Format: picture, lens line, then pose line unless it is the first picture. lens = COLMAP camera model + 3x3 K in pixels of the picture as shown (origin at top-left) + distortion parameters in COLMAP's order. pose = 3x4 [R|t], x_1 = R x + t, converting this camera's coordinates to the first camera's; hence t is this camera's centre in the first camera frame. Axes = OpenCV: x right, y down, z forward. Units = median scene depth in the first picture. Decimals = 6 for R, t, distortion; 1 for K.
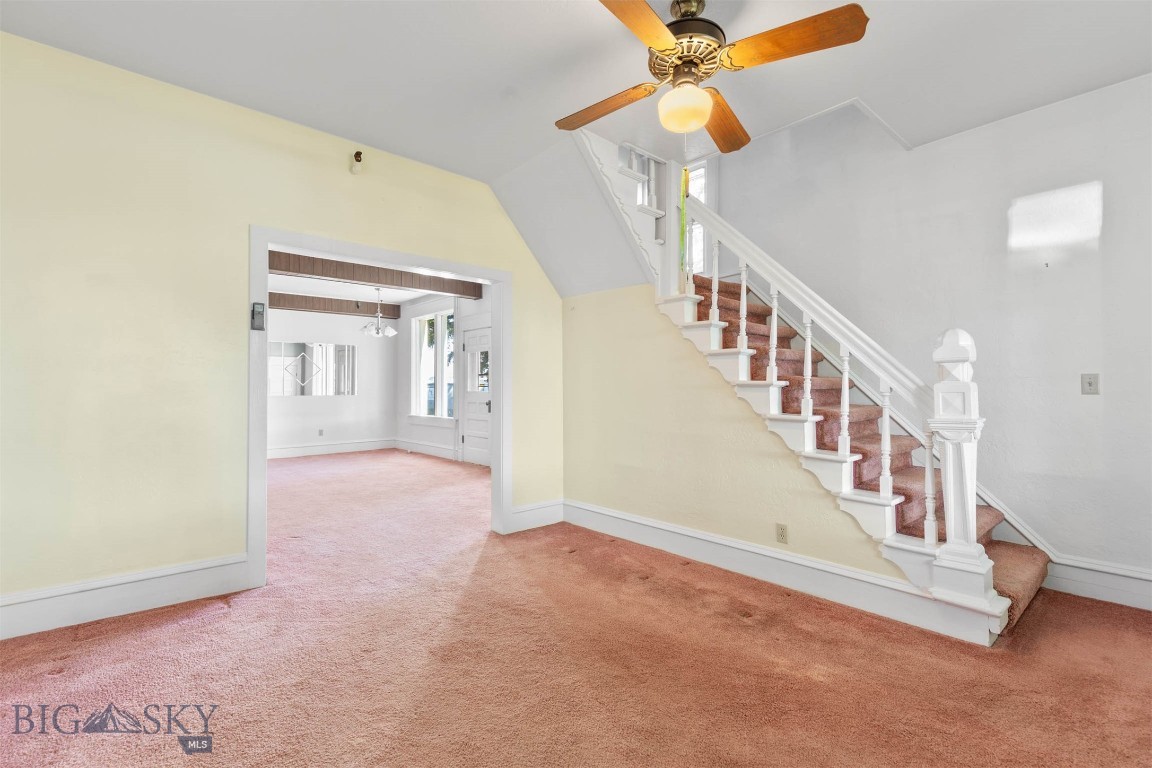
lens RADIAL K [[522.8, 0, 571.1], [0, 522.8, 379.9], [0, 0, 1]] dist [0.010696, -0.002656]
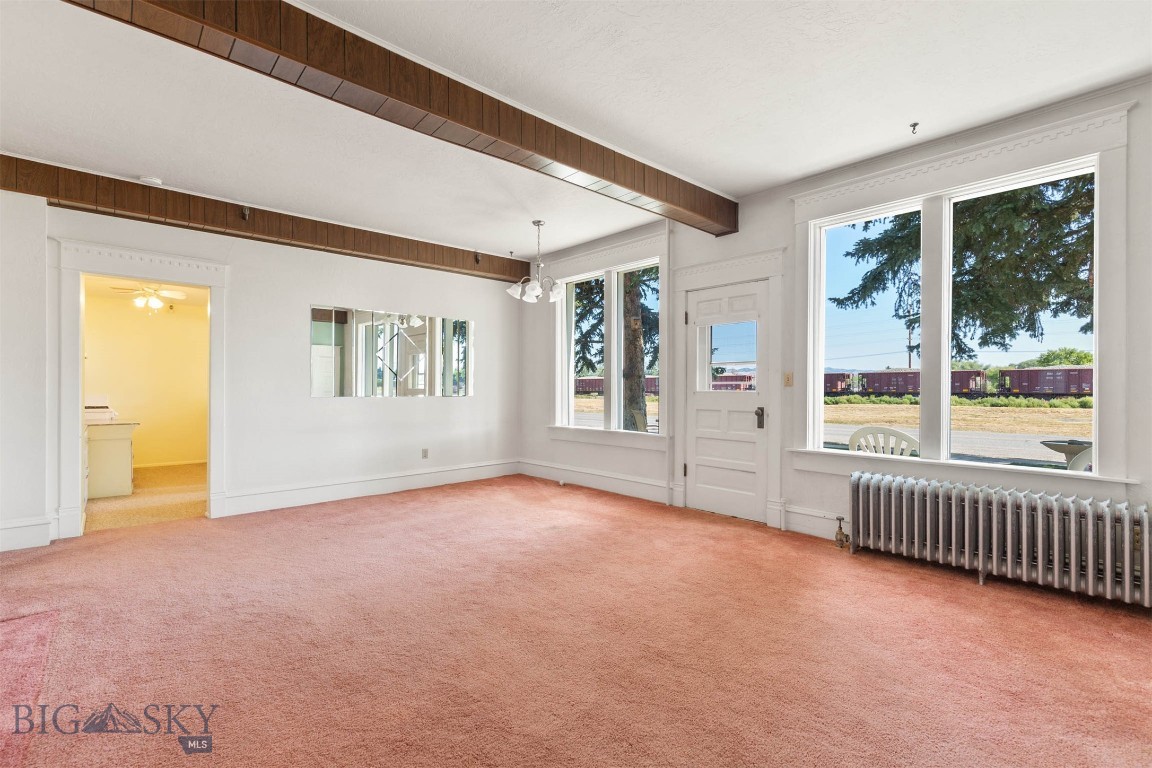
lens RADIAL K [[522.8, 0, 573.2], [0, 522.8, 390.3], [0, 0, 1]] dist [0.010696, -0.002656]
pose [[0.999783, 0.001828, 0.020761, -0.307357], [-0.002295, 0.999745, 0.022469, 0.006661], [-0.020715, -0.022512, 0.999532, 0.350492]]
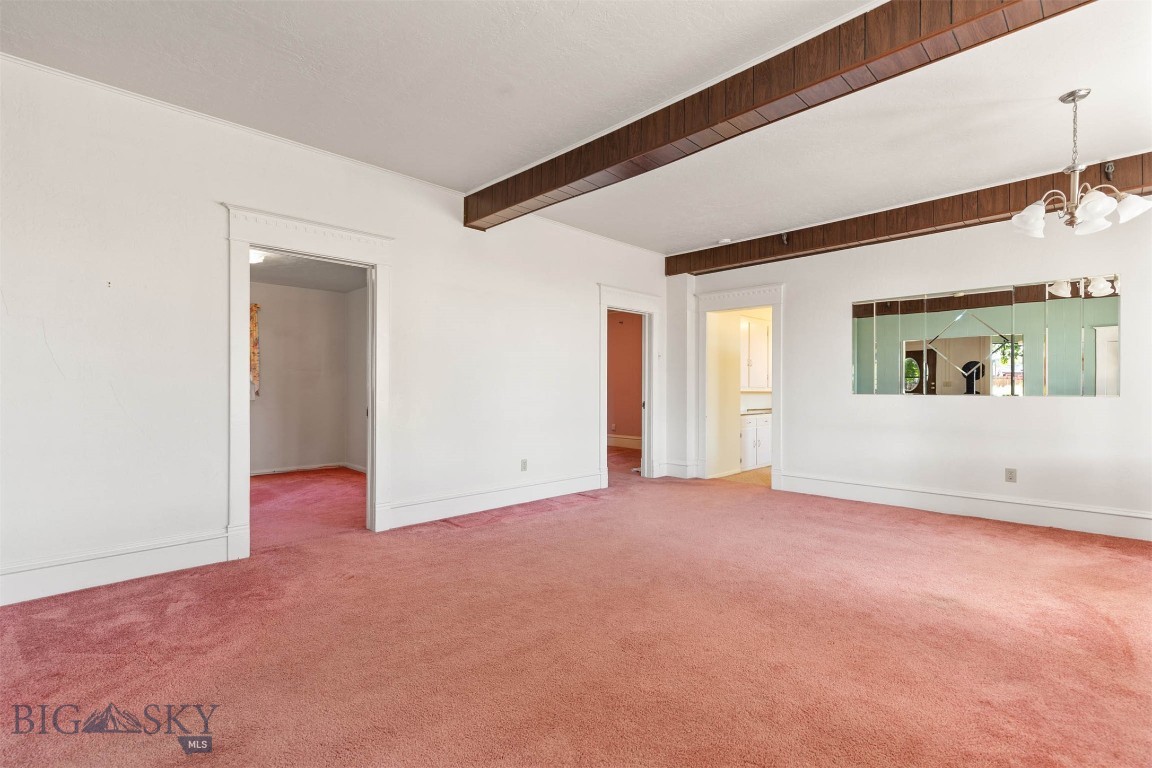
lens RADIAL K [[522.8, 0, 571.4], [0, 522.8, 384.8], [0, 0, 1]] dist [0.010696, -0.002656]
pose [[0.055468, -0.006445, -0.998440, -0.029631], [0.020670, 0.999772, -0.005305, 0.014002], [0.998247, -0.020343, 0.055588, 0.582794]]
